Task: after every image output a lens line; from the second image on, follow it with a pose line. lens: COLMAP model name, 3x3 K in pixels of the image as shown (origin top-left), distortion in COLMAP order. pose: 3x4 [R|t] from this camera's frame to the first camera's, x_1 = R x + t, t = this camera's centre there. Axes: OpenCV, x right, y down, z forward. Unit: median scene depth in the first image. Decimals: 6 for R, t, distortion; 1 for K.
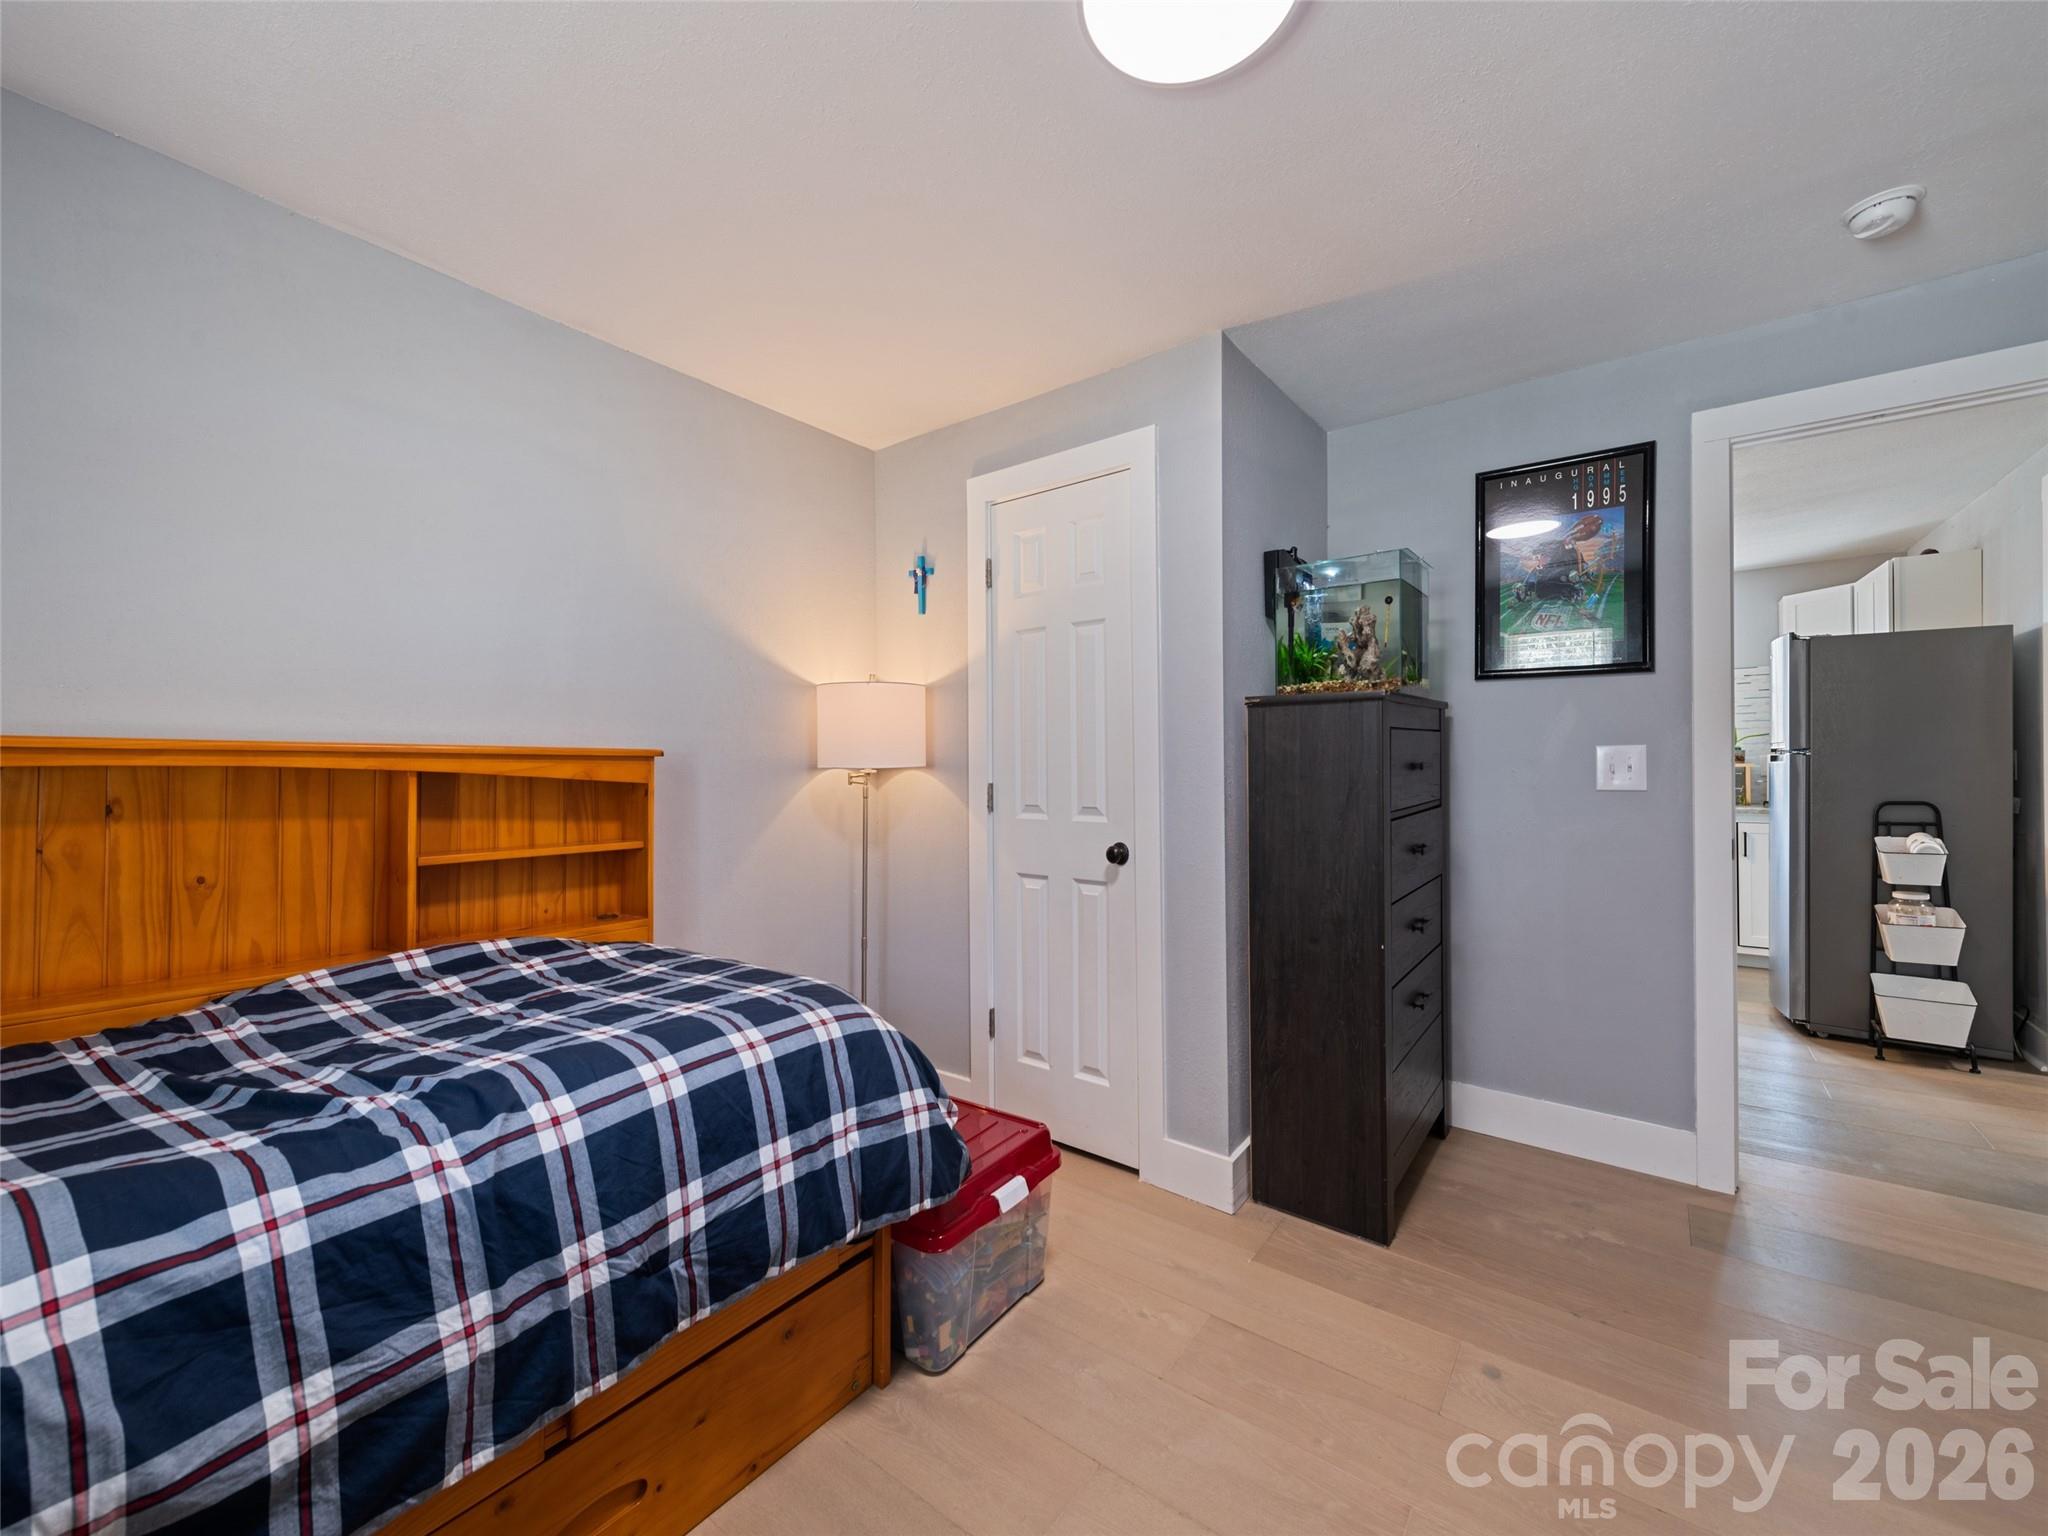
lens RADIAL K [[813.9, 0, 1024.0], [0, 813.9, 768.0], [0, 0, 1]] dist [0.002864, -0.000226]
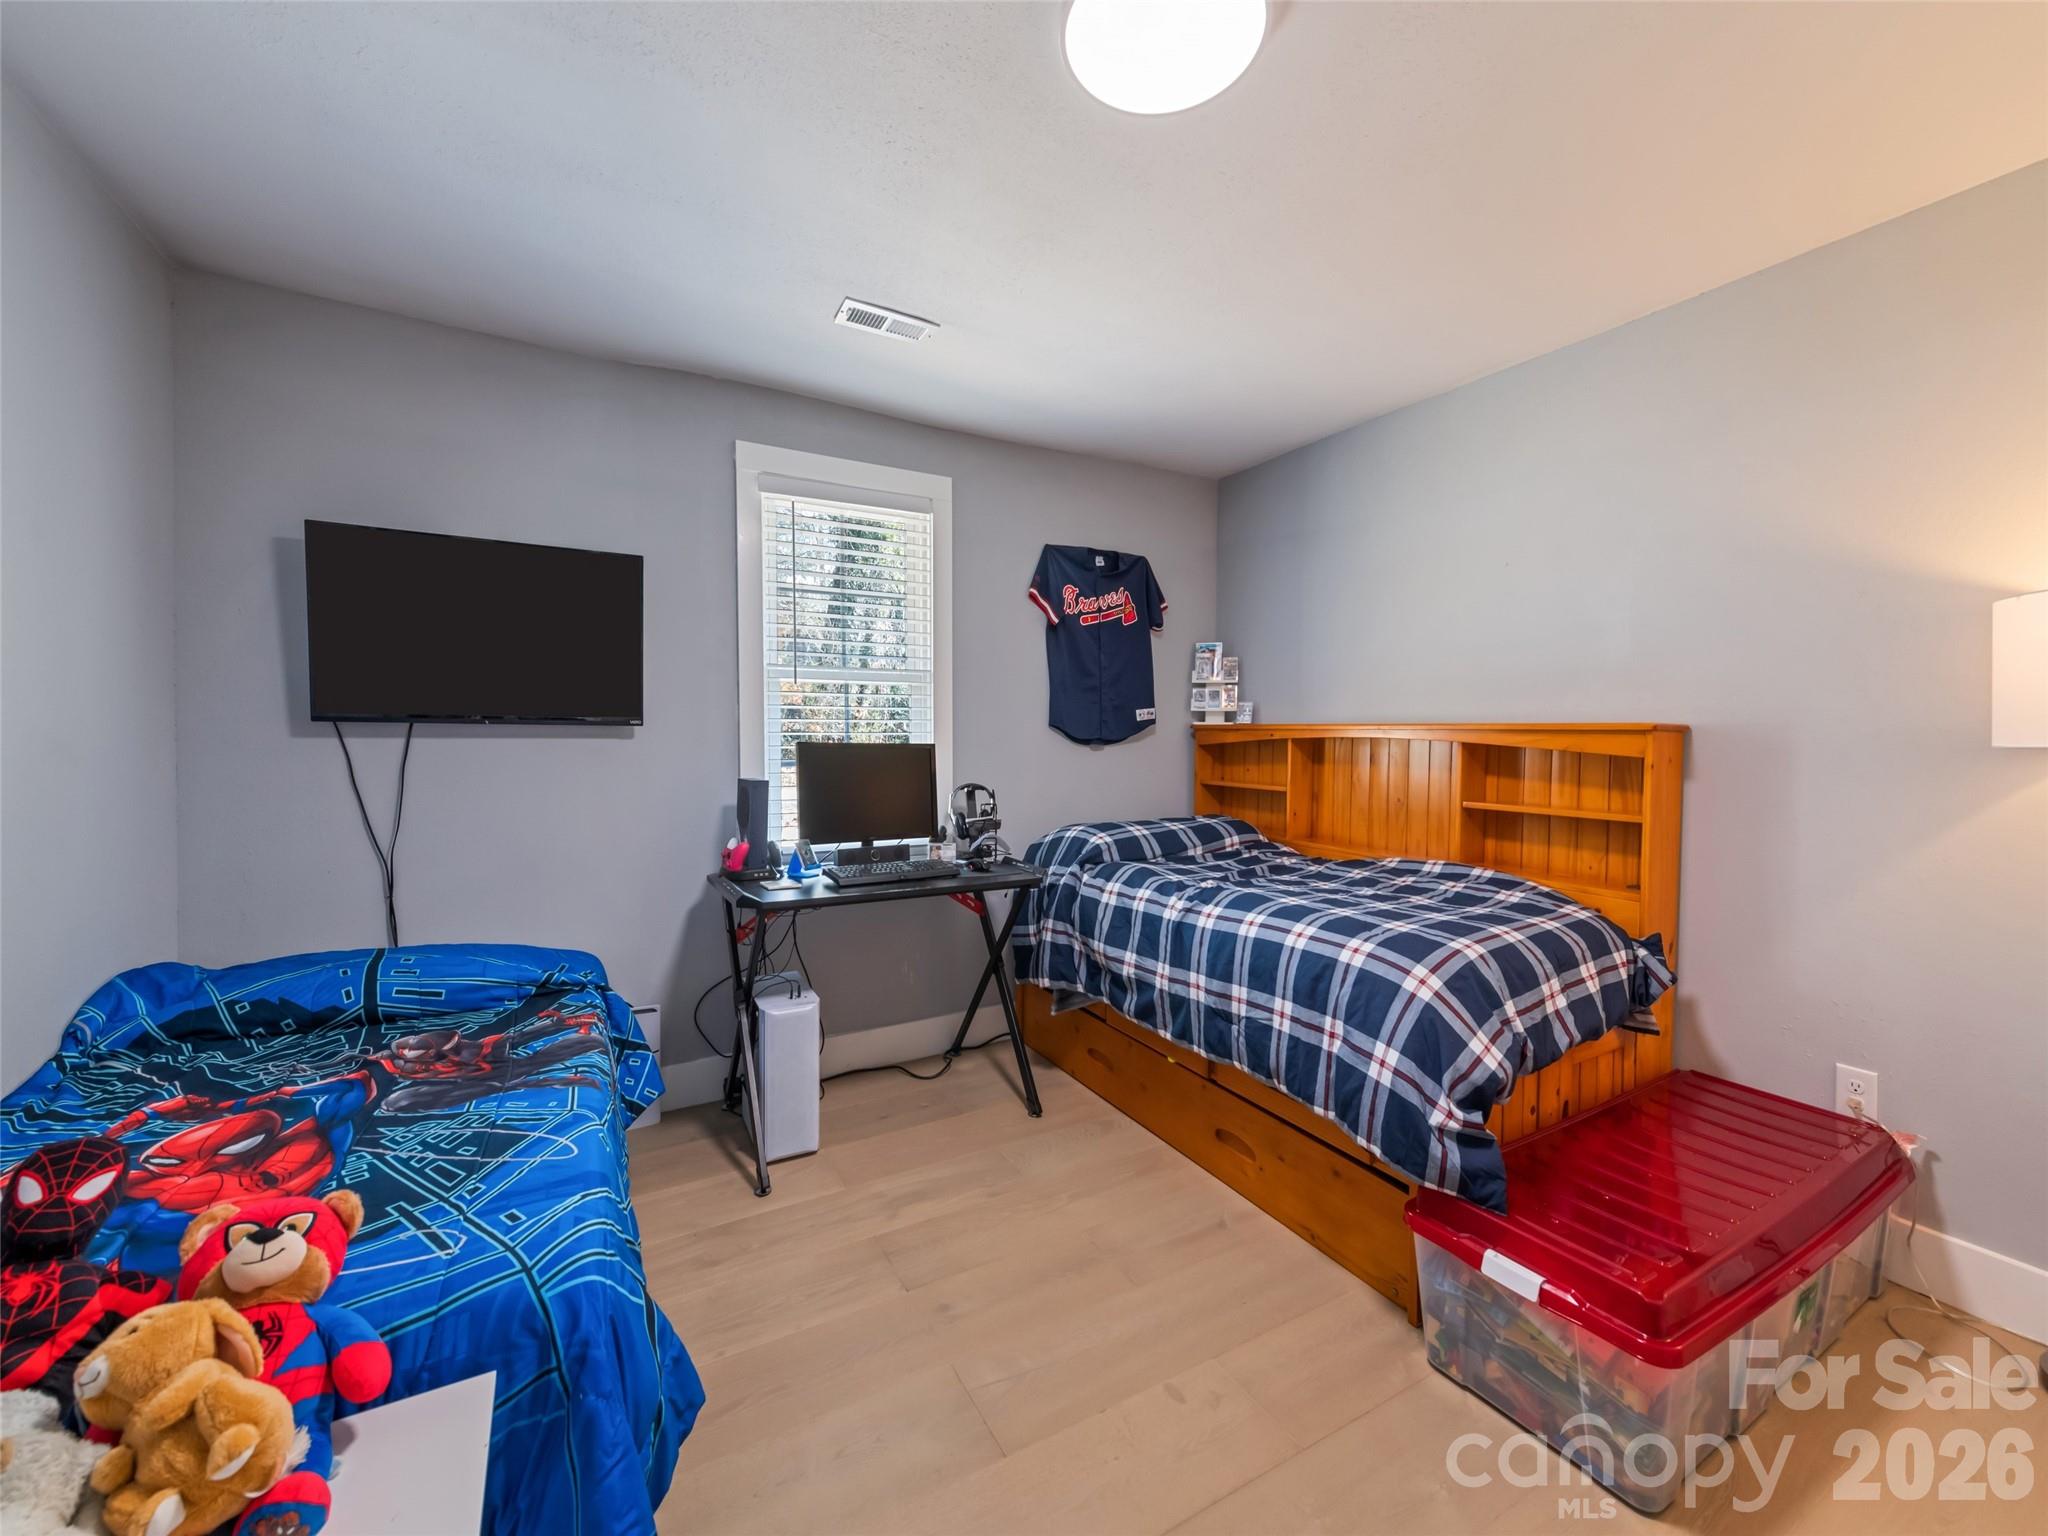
lens RADIAL K [[813.9, 0, 1024.0], [0, 813.9, 768.0], [0, 0, 1]] dist [0.002864, -0.000226]
pose [[-0.395187, 0.045884, -0.917454, 0.814090], [-0.005038, 0.998628, 0.052114, -0.018810], [0.918587, 0.025217, -0.394414, 0.775033]]
